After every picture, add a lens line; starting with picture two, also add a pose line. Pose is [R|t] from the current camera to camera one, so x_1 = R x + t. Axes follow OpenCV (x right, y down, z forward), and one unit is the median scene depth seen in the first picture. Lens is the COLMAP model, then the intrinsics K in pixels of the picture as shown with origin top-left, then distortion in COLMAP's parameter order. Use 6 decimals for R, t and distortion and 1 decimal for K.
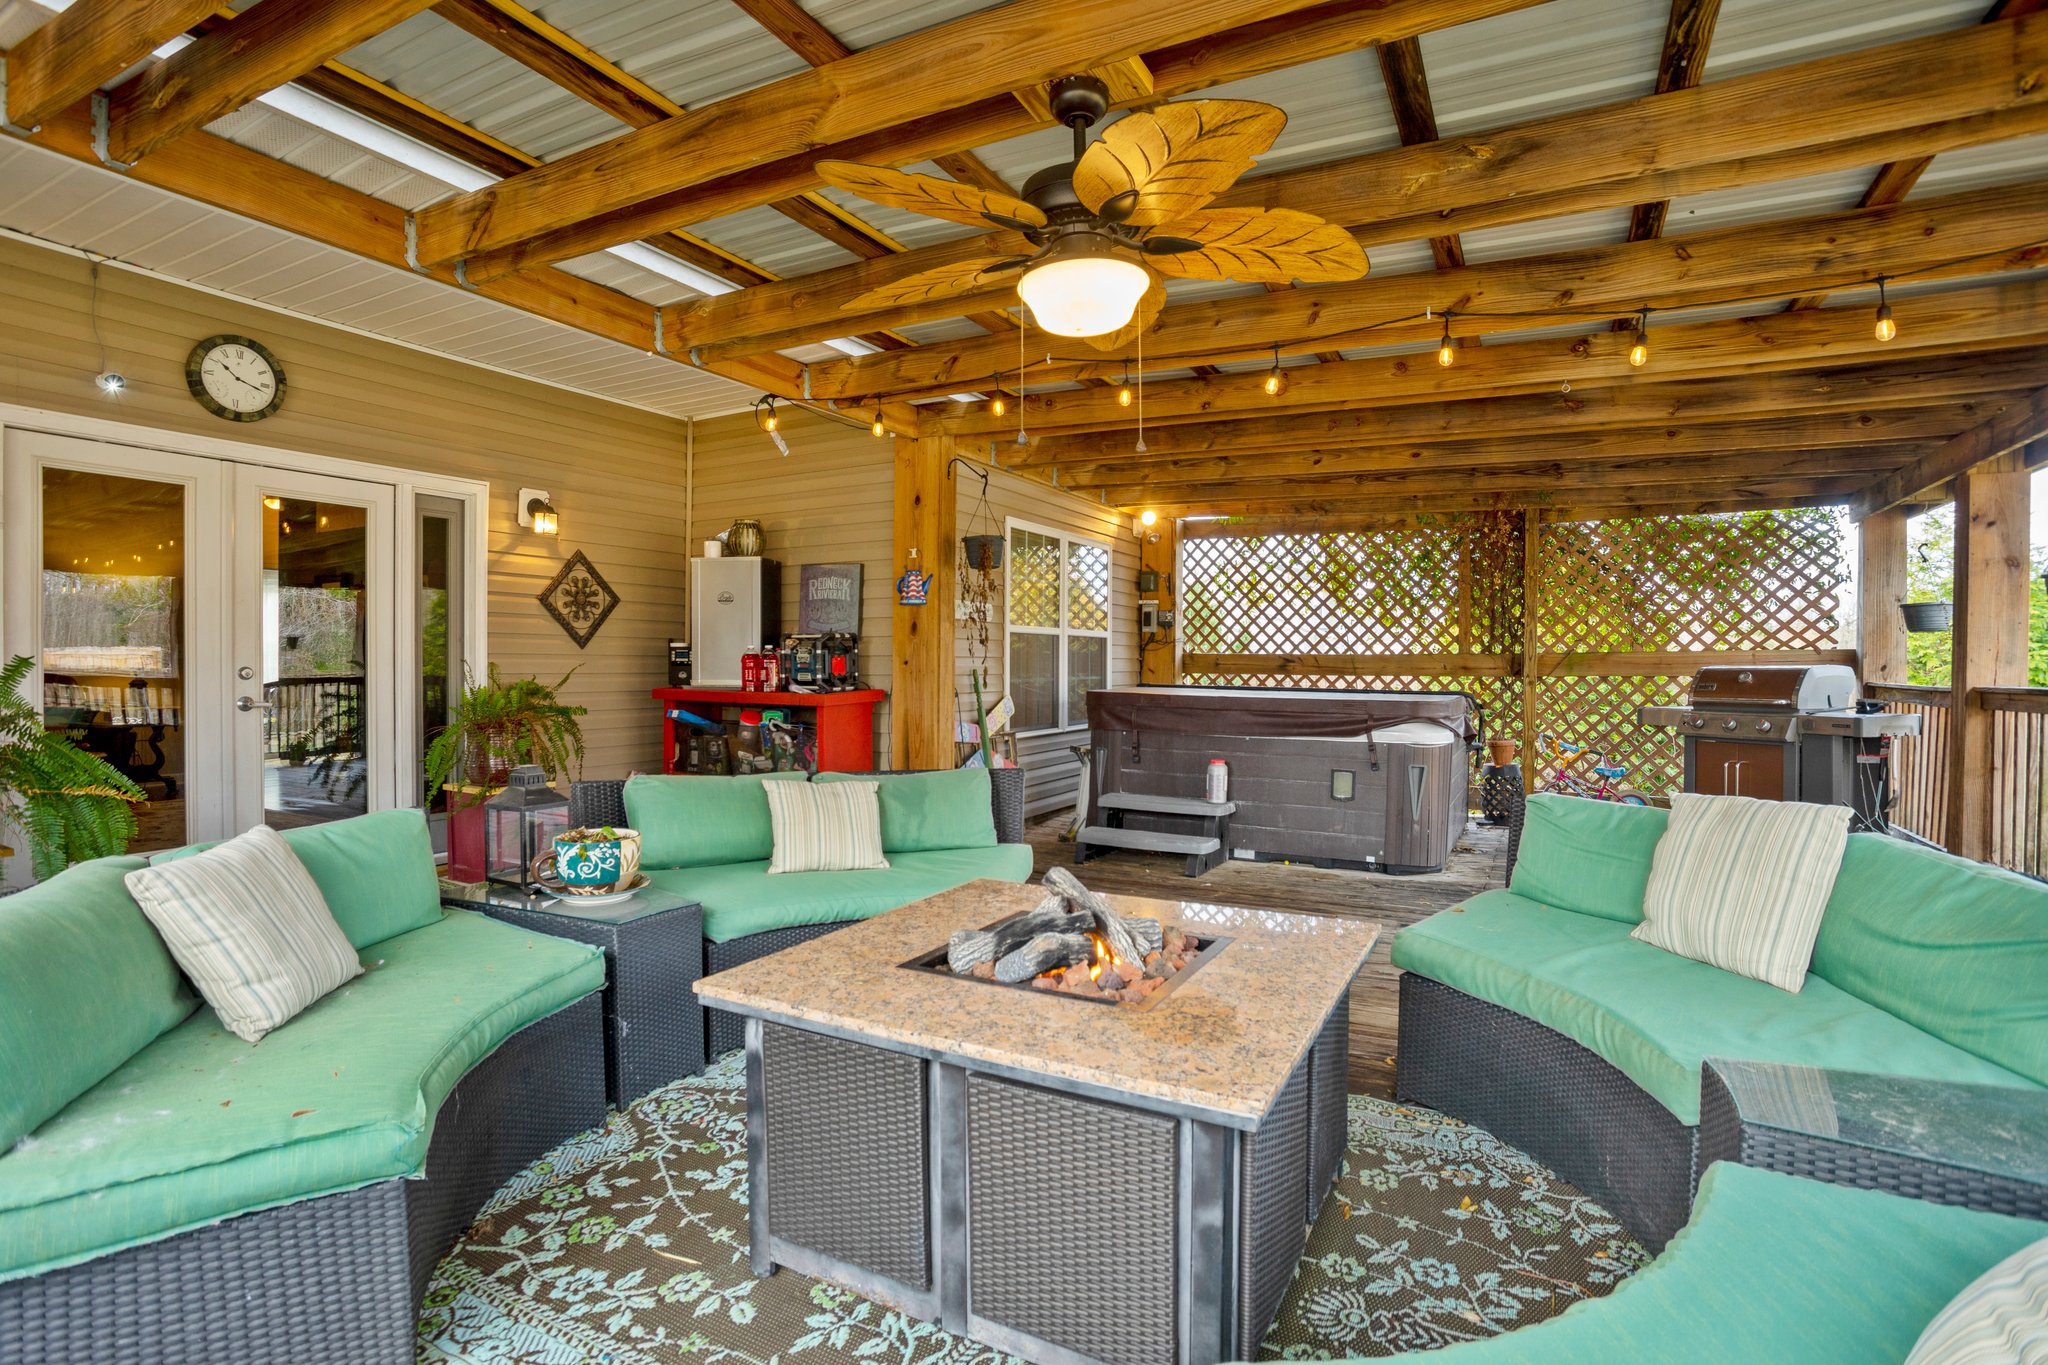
lens RADIAL K [[1013.2, 0, 1024.0], [0, 1013.2, 682.5], [0, 0, 1]] dist [-0.000803, 0.000138]
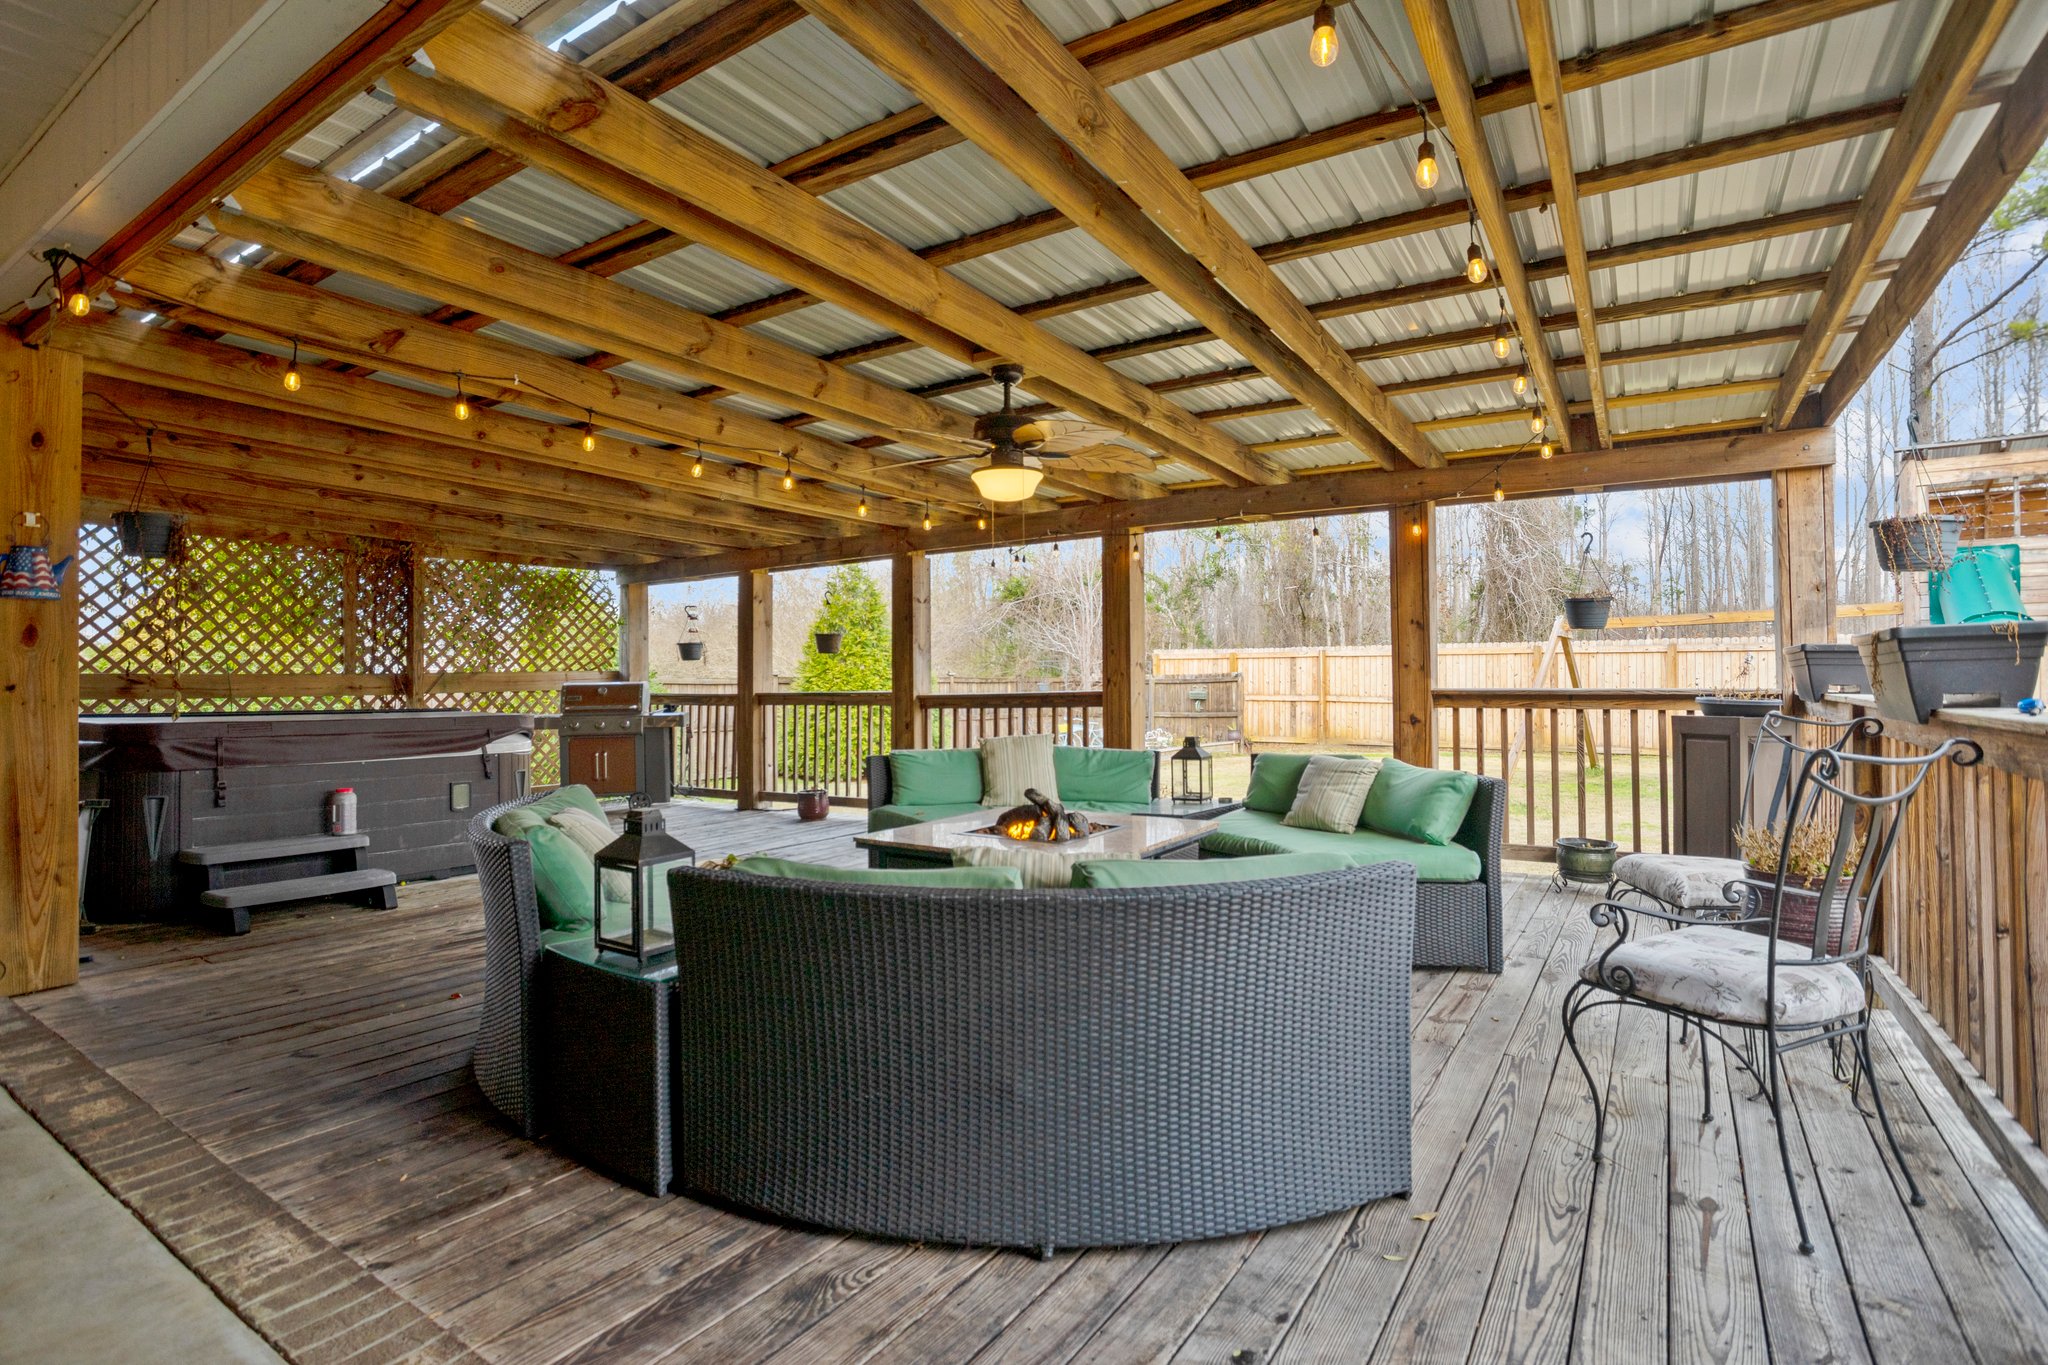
lens RADIAL K [[1009.1, 0, 998.4], [0, 1009.1, 699.4], [0, 0, 1]] dist [-0.000724, 0.000084]
pose [[0.126339, -0.025054, 0.991671, -0.535029], [0.027119, 0.999395, 0.021794, -0.007584], [-0.991616, 0.024140, 0.126942, 0.240925]]
